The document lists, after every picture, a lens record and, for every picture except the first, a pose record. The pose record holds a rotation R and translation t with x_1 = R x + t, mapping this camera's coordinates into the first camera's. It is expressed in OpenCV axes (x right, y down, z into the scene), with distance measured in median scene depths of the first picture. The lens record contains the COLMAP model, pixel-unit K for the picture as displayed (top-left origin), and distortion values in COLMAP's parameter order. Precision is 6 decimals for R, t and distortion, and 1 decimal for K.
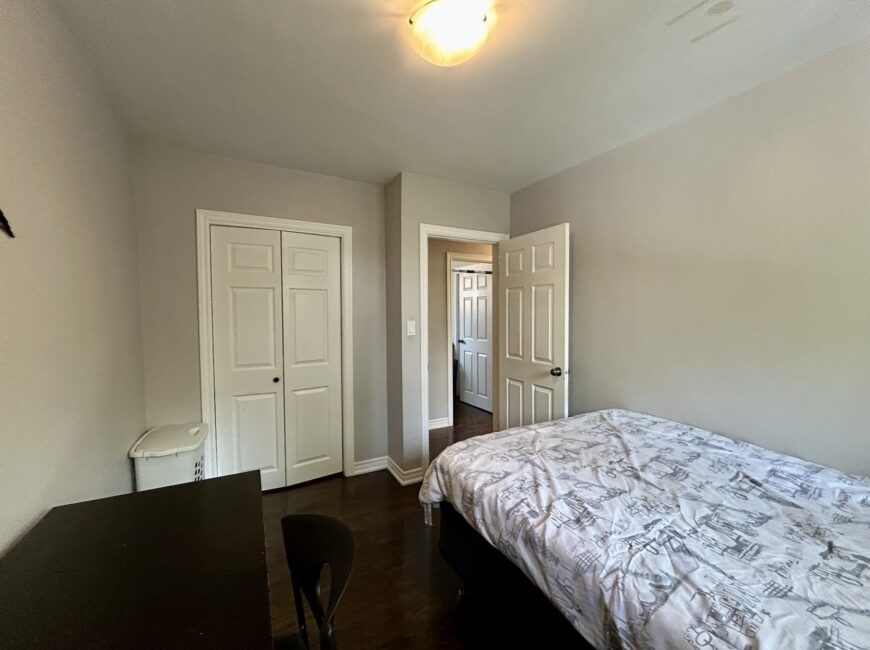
lens RADIAL K [[352.0, 0, 434.5], [0, 352.0, 322.3], [0, 0, 1]] dist [-0.004351, 0.000932]
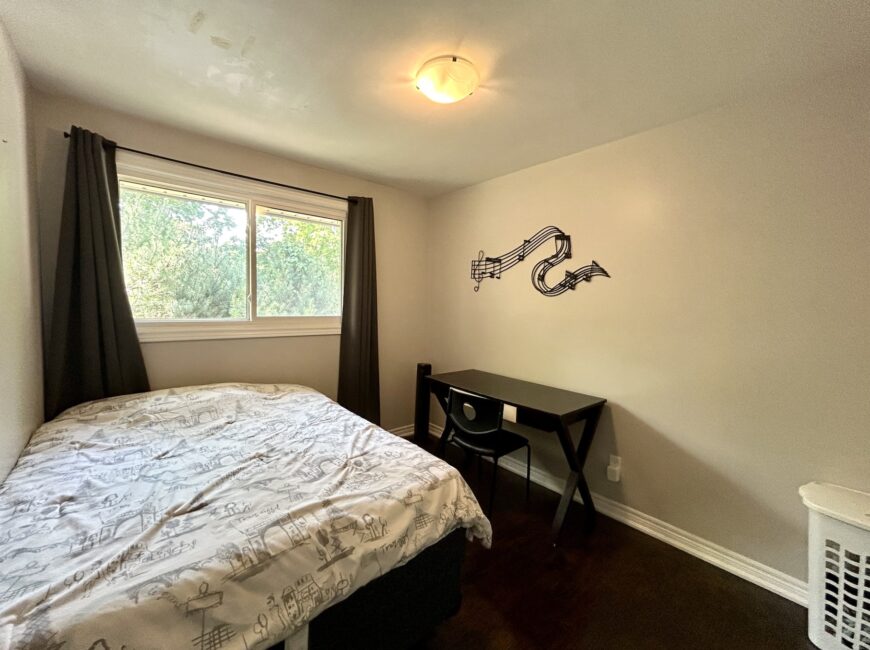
lens RADIAL K [[352.0, 0, 439.1], [0, 352.0, 325.6], [0, 0, 1]] dist [-0.004351, 0.000932]
pose [[-0.974456, -0.008006, -0.224437, 0.292158], [-0.029725, 0.995170, 0.093561, -0.066351], [0.222604, 0.097842, -0.969987, 2.005160]]
